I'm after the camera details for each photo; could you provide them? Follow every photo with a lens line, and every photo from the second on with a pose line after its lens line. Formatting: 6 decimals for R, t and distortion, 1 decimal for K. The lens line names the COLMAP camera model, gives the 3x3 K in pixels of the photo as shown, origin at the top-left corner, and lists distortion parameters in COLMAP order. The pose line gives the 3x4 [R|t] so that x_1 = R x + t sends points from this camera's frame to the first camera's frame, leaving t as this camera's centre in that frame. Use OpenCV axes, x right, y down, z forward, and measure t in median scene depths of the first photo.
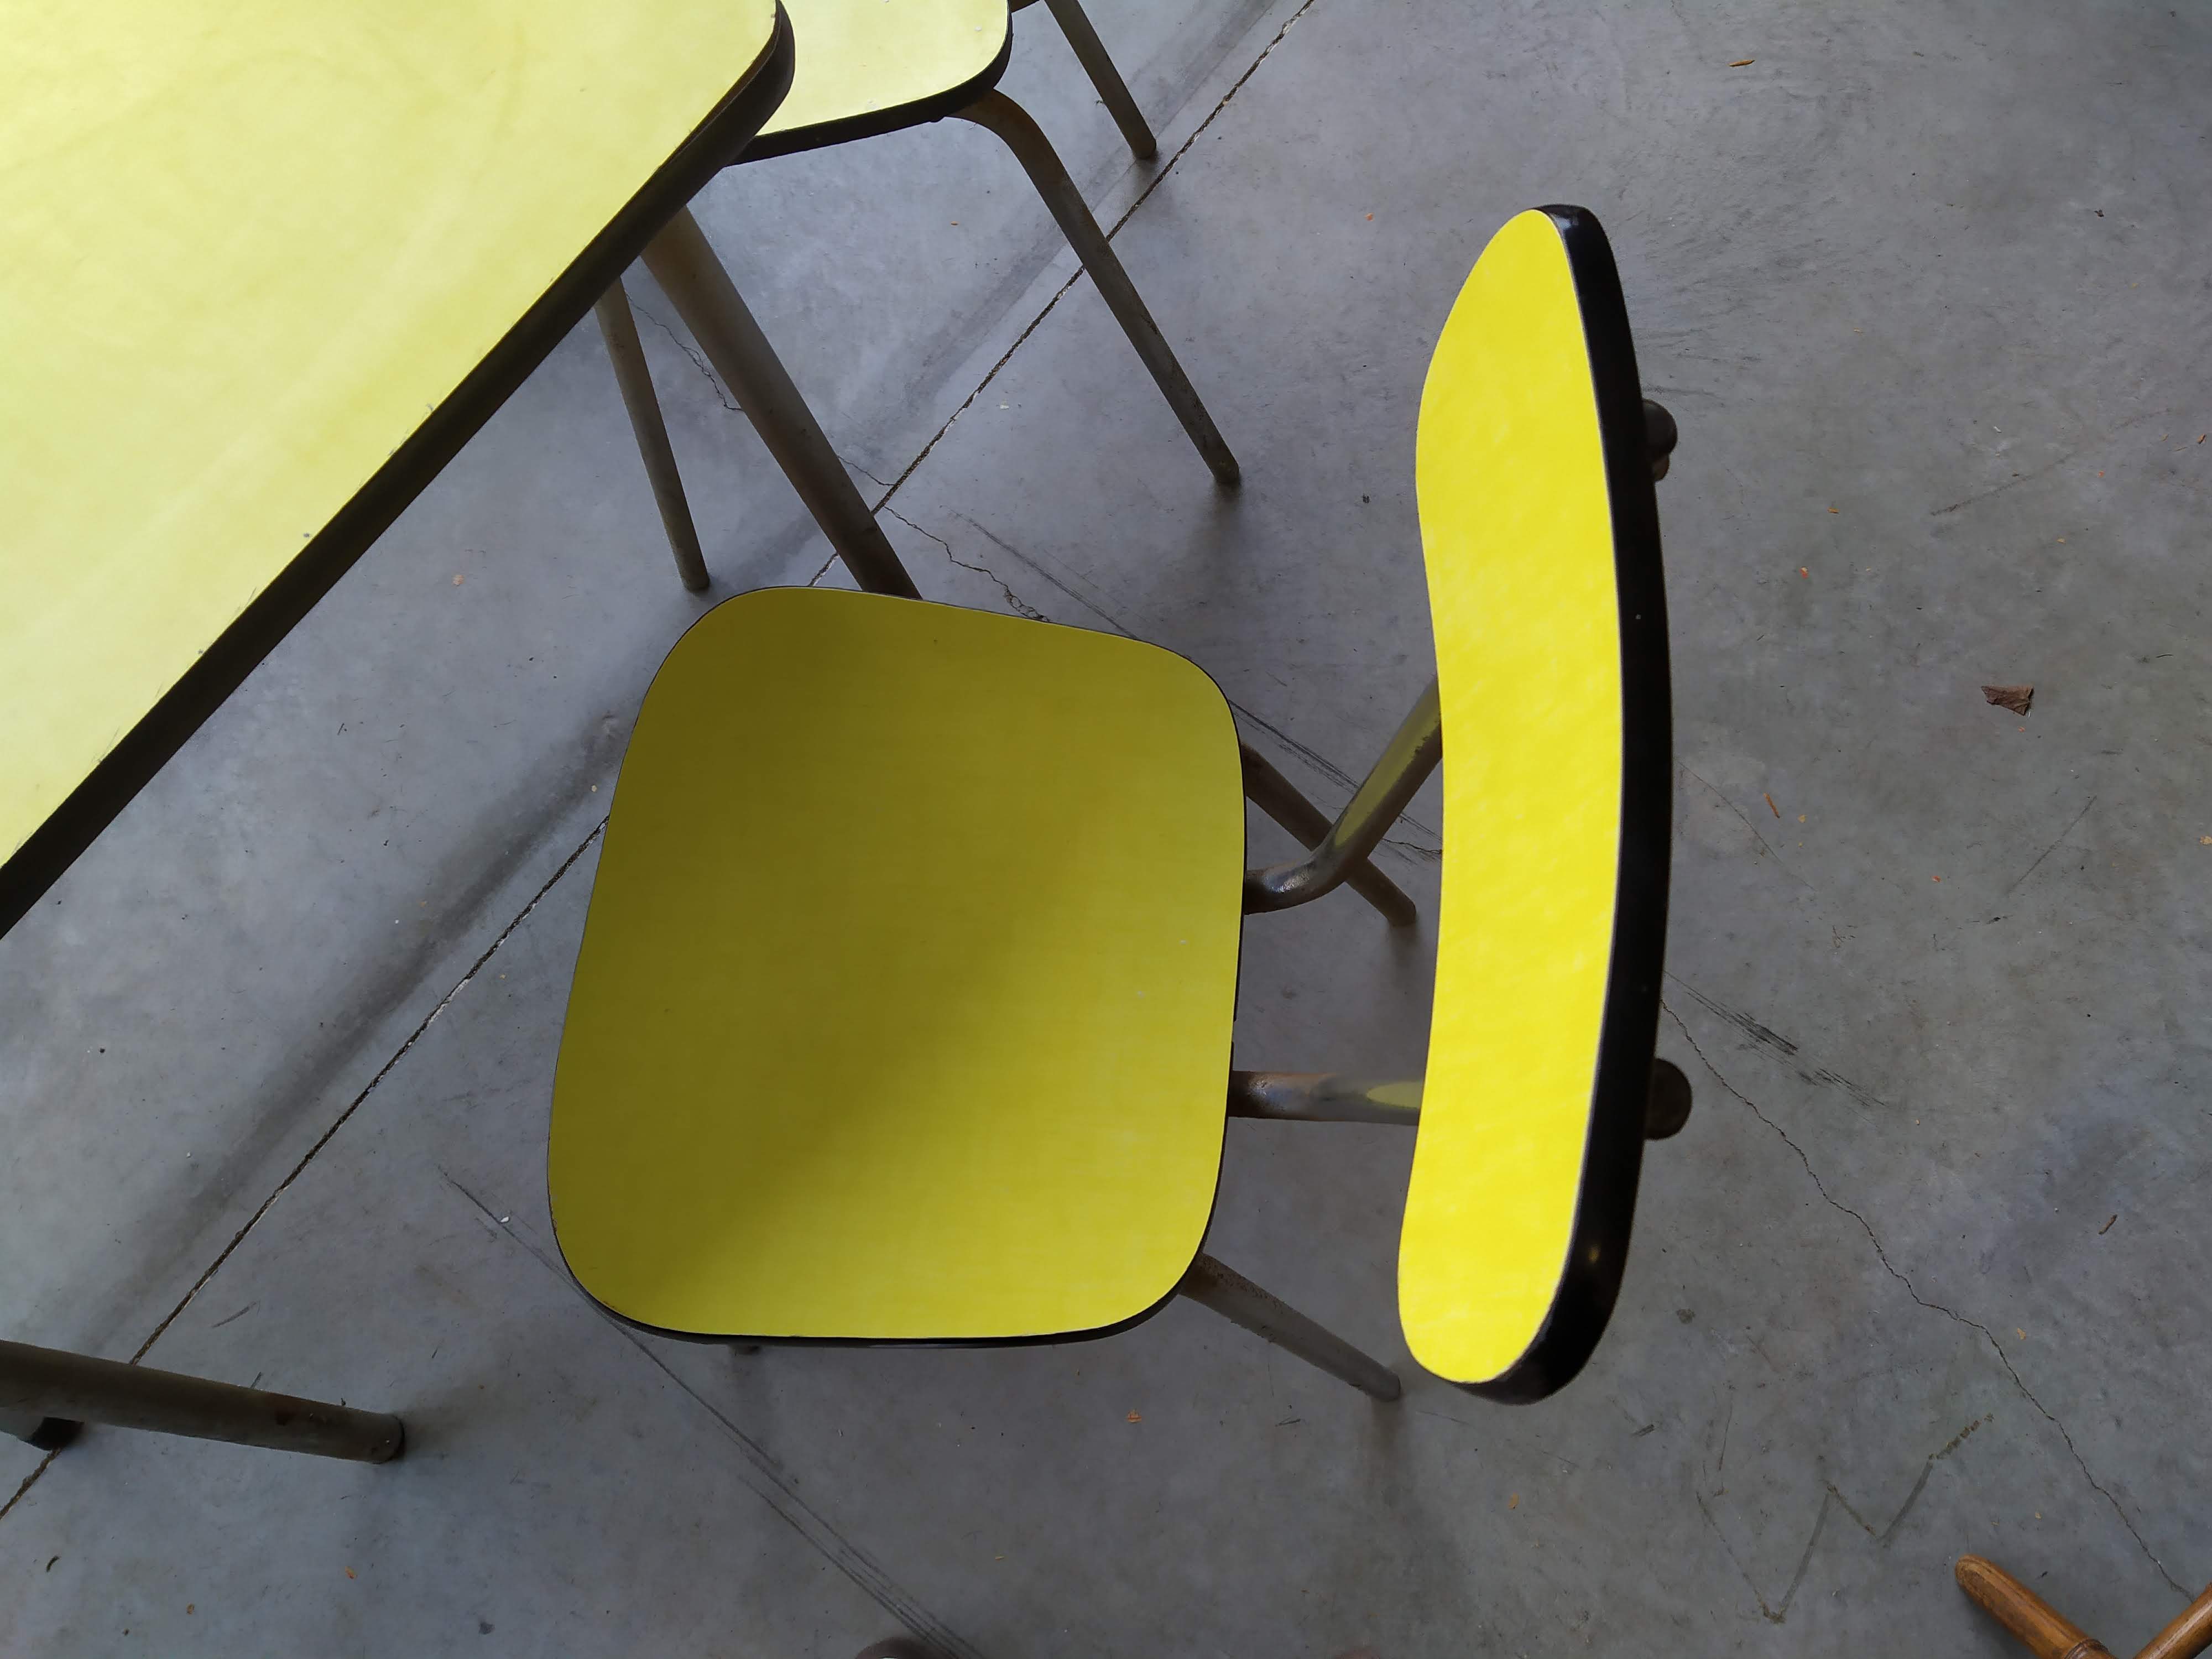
lens RADIAL K [[1623.5, 0, 1111.2], [0, 1623.5, 853.0], [0, 0, 1]] dist [0.099833, -0.139077]
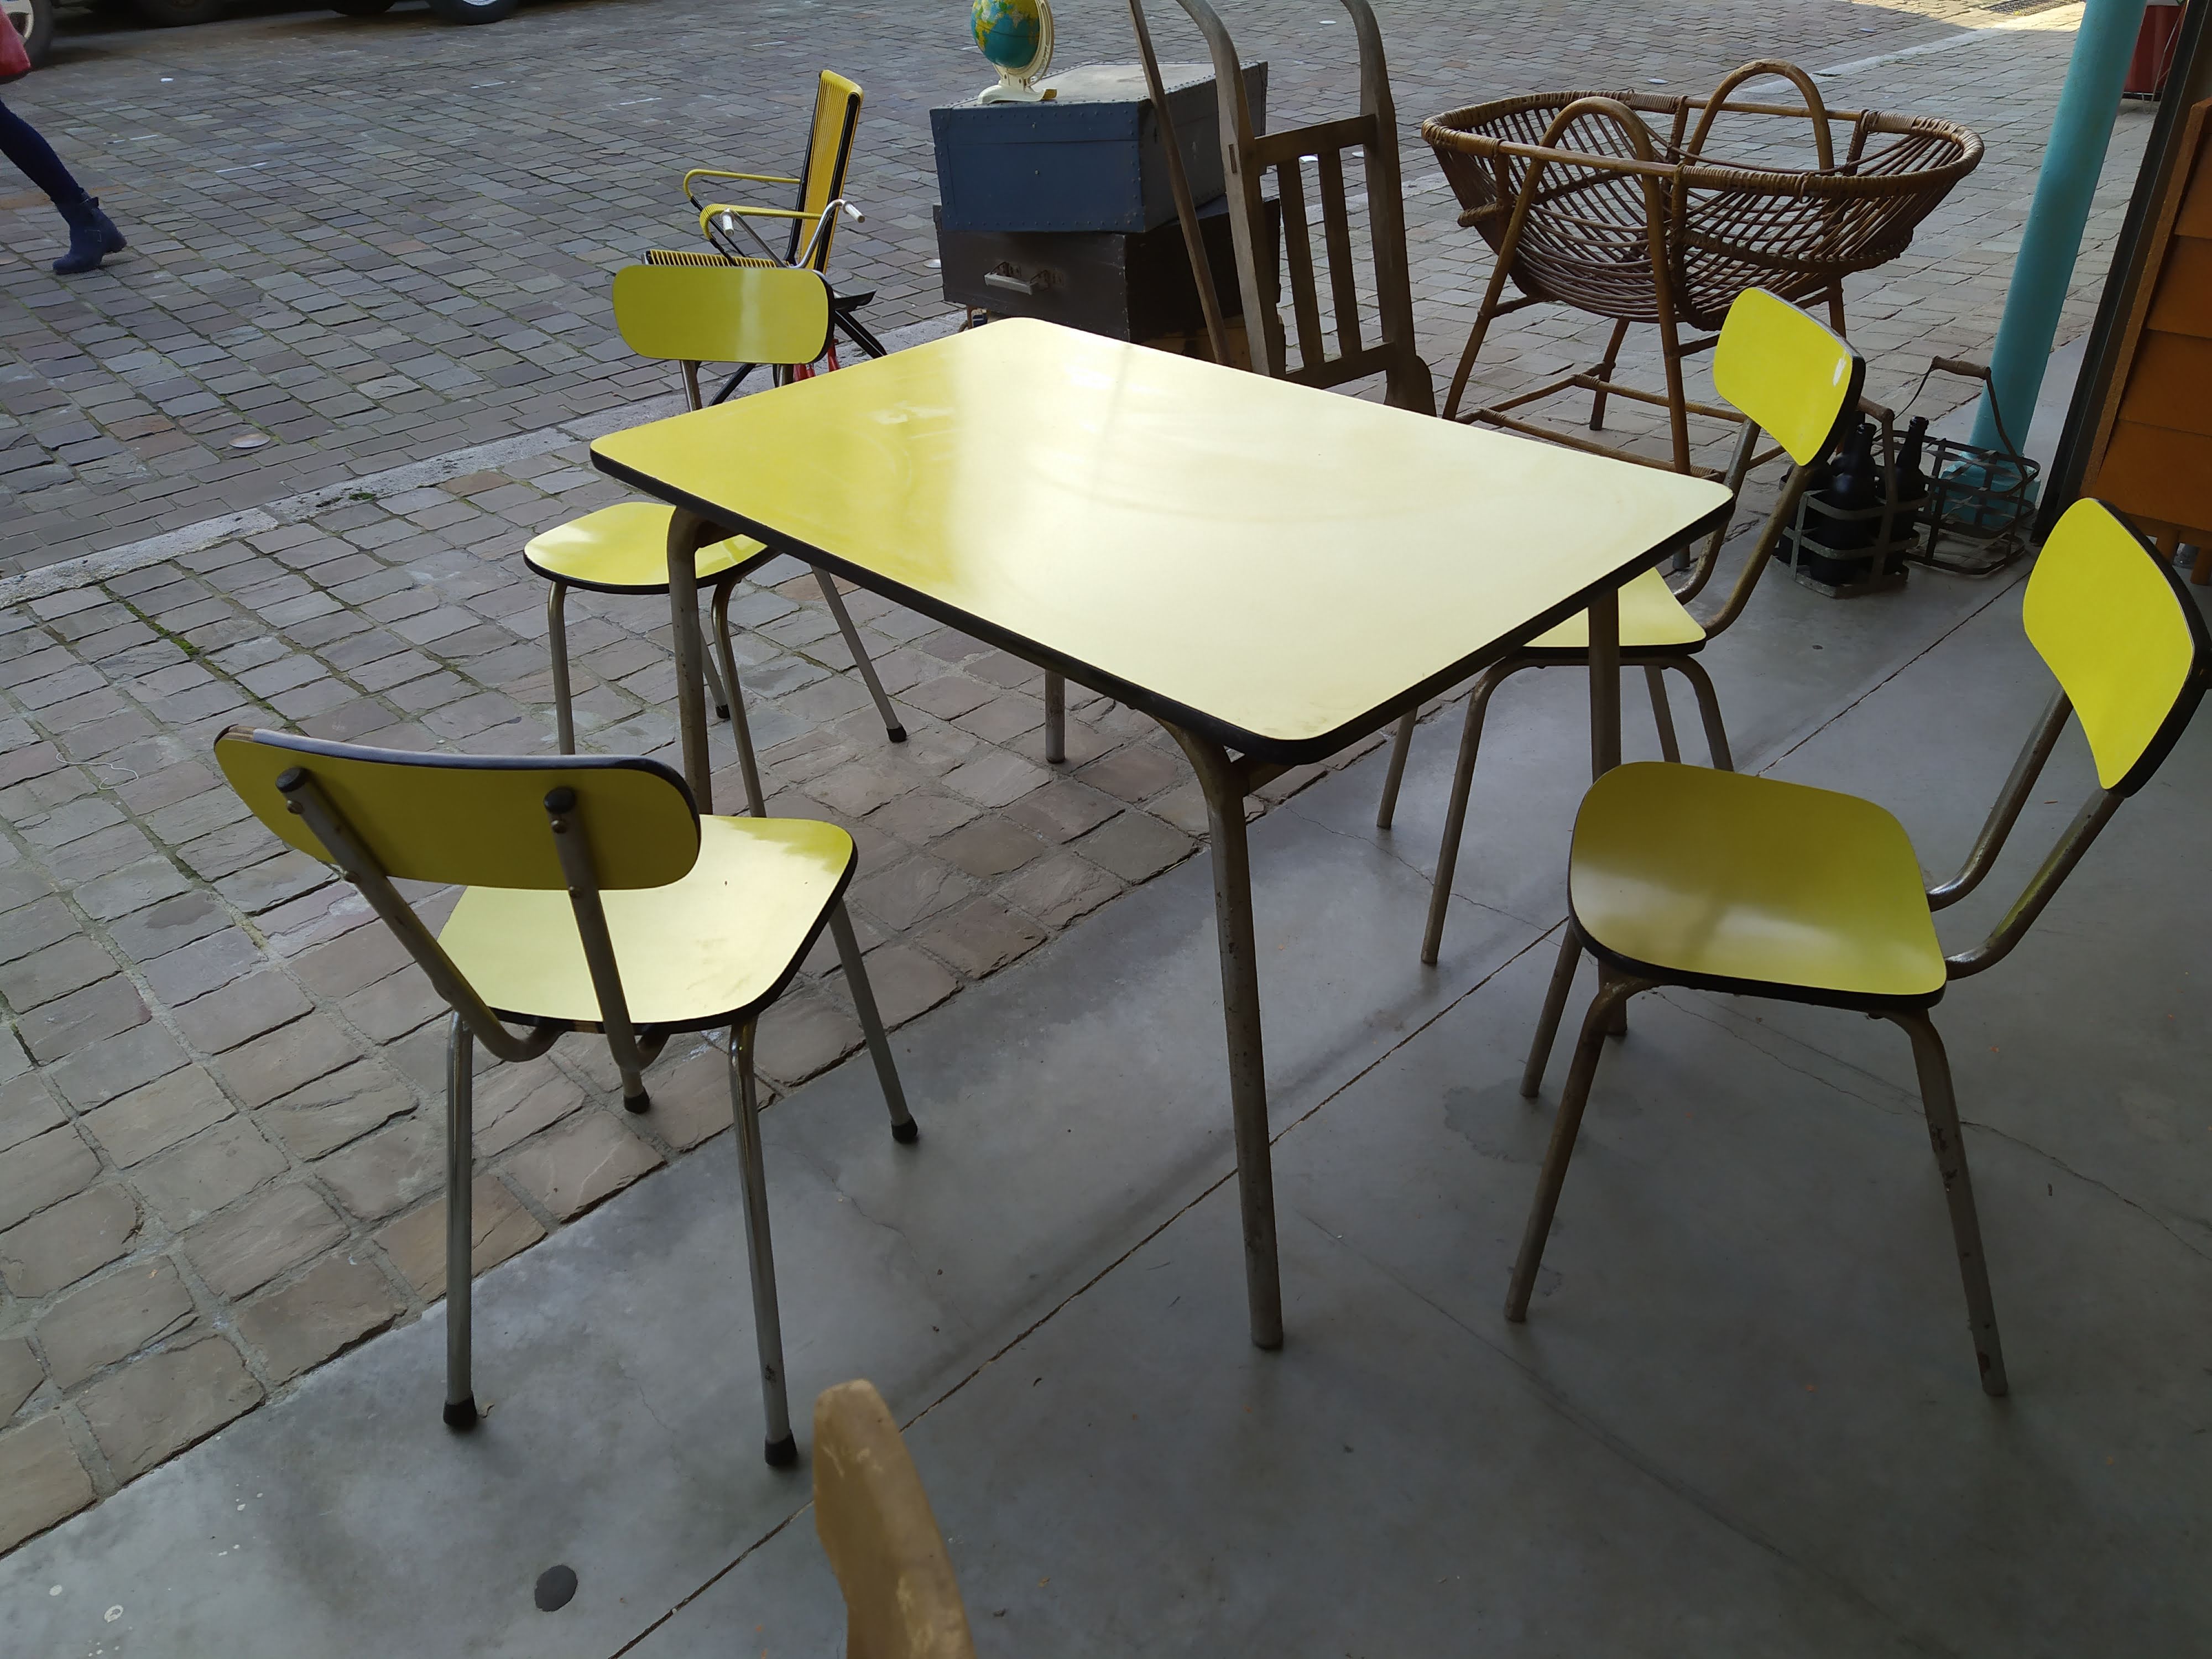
lens RADIAL K [[1623.5, 0, 1105.8], [0, 1623.5, 836.4], [0, 0, 1]] dist [0.099833, -0.139077]
pose [[0.985833, 0.095101, -0.138160, -0.398460], [-0.160428, 0.774995, -0.611265, 0.868919], [0.048941, 0.624770, 0.779273, -0.395052]]
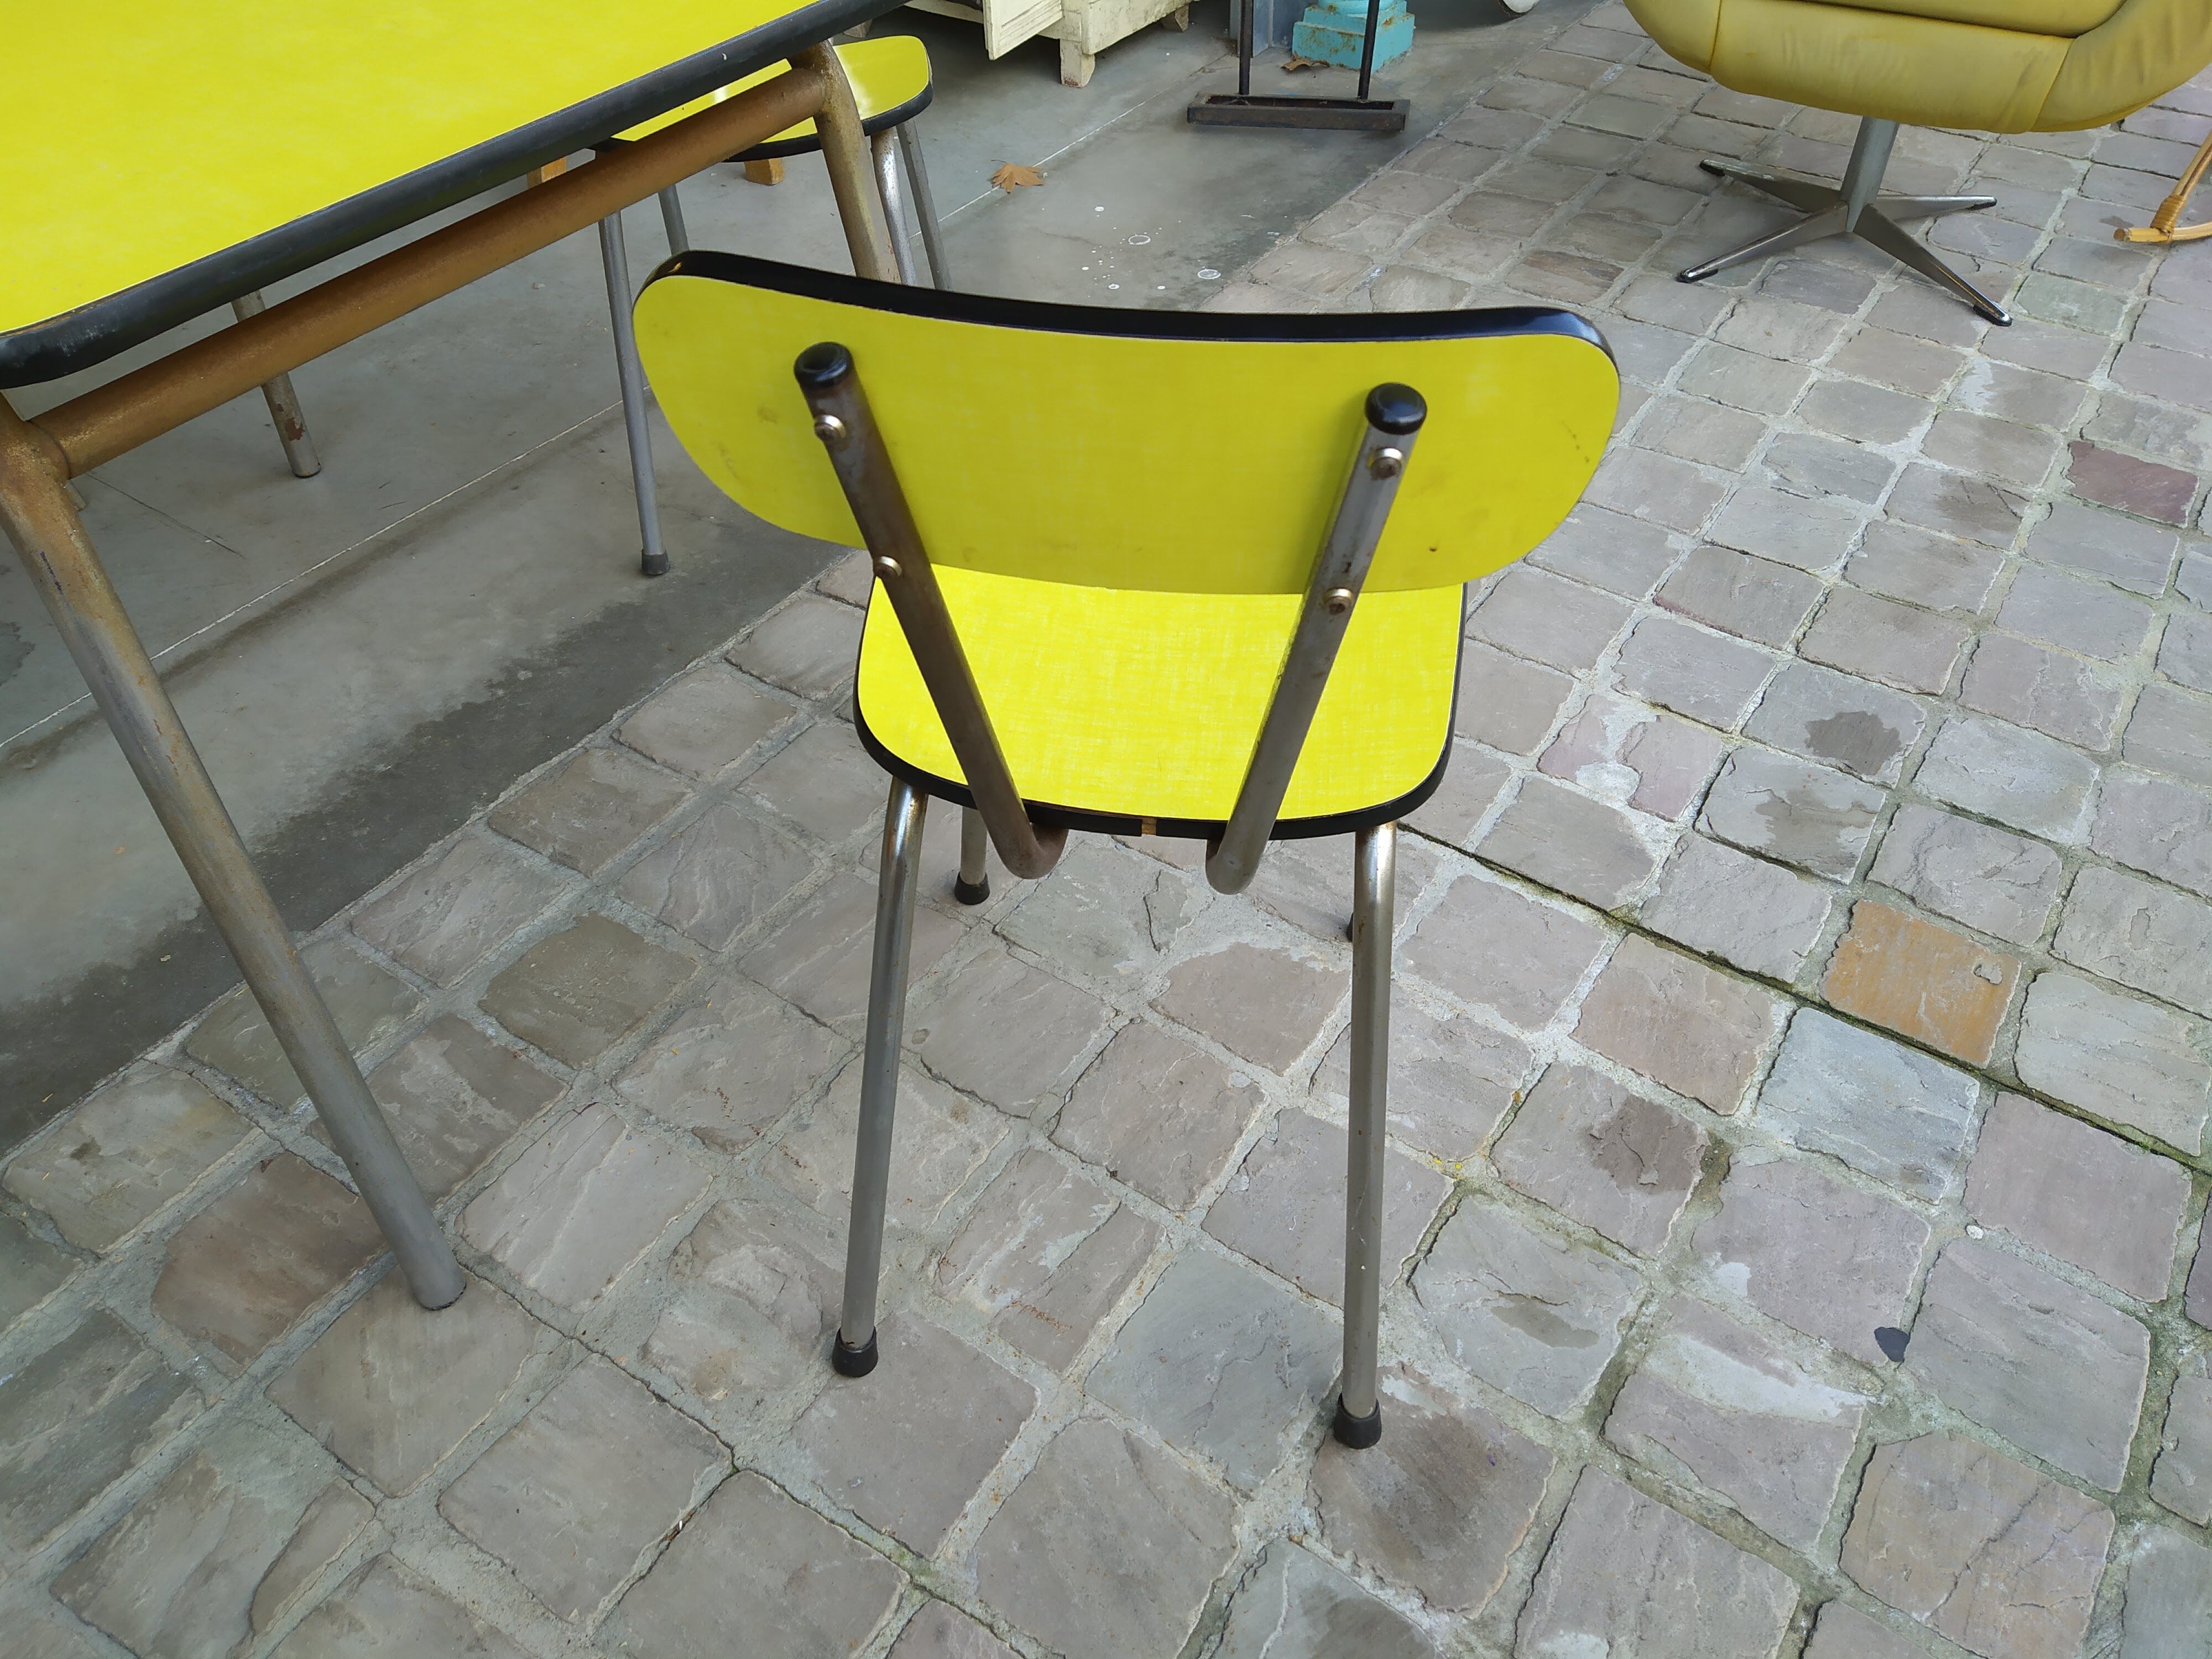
lens RADIAL K [[1623.5, 0, 1108.4], [0, 1623.5, 838.4], [0, 0, 1]] dist [0.099833, -0.139077]
pose [[-0.996729, 0.080015, 0.011350, -1.196012], [-0.022790, -0.413030, 0.910432, -1.322075], [0.077536, 0.907195, 0.413503, 0.659764]]
